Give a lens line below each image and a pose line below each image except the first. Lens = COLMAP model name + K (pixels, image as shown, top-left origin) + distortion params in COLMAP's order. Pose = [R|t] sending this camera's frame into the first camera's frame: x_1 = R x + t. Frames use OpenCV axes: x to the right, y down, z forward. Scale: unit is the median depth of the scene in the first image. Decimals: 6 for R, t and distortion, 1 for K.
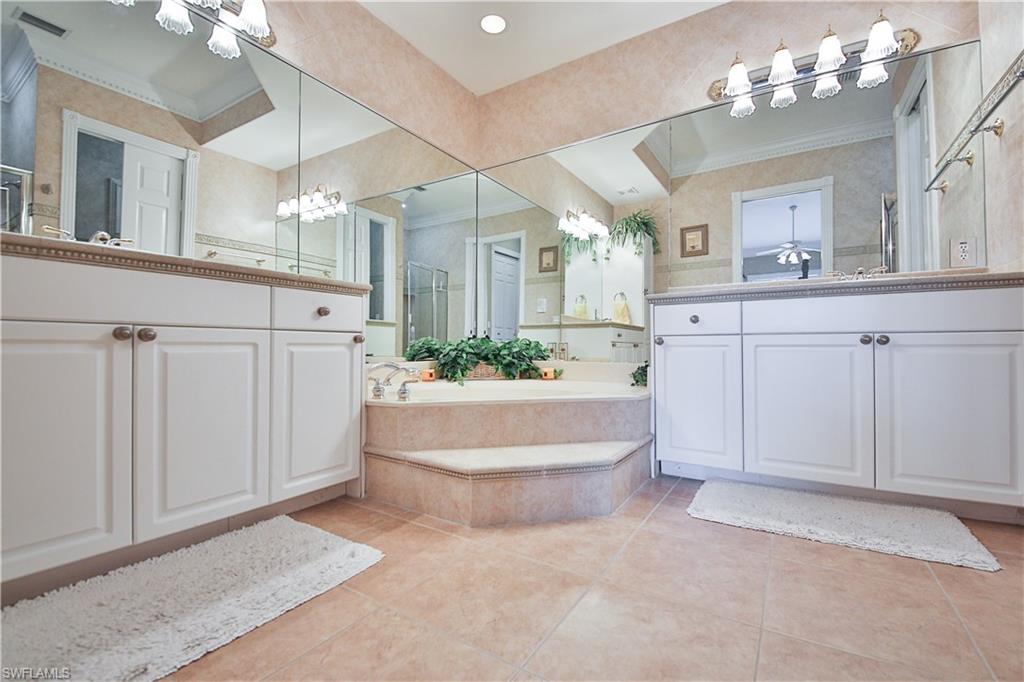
lens RADIAL K [[426.6, 0, 512.0], [0, 426.6, 341.0], [0, 0, 1]] dist [0.009011, -0.000183]
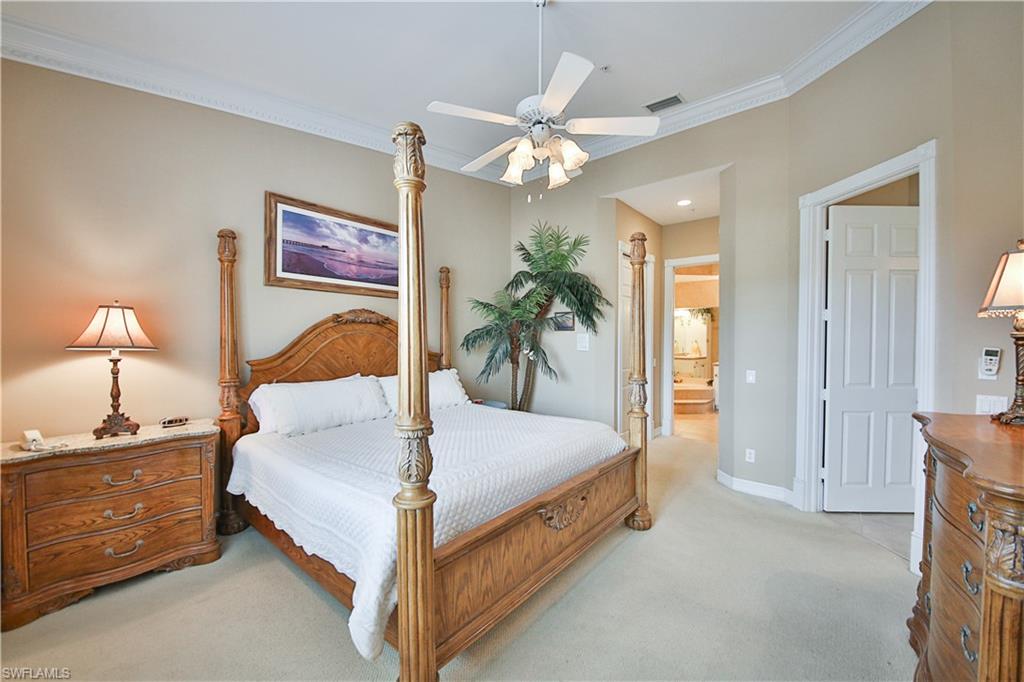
lens RADIAL K [[388.0, 0, 512.8], [0, 388.0, 350.1], [0, 0, 1]] dist [0.000456, 0.000026]
pose [[0.991364, 0.003494, -0.131096, -0.752780], [0.001483, 0.999282, 0.037853, -0.263725], [0.131134, -0.037720, 0.990647, -1.999863]]
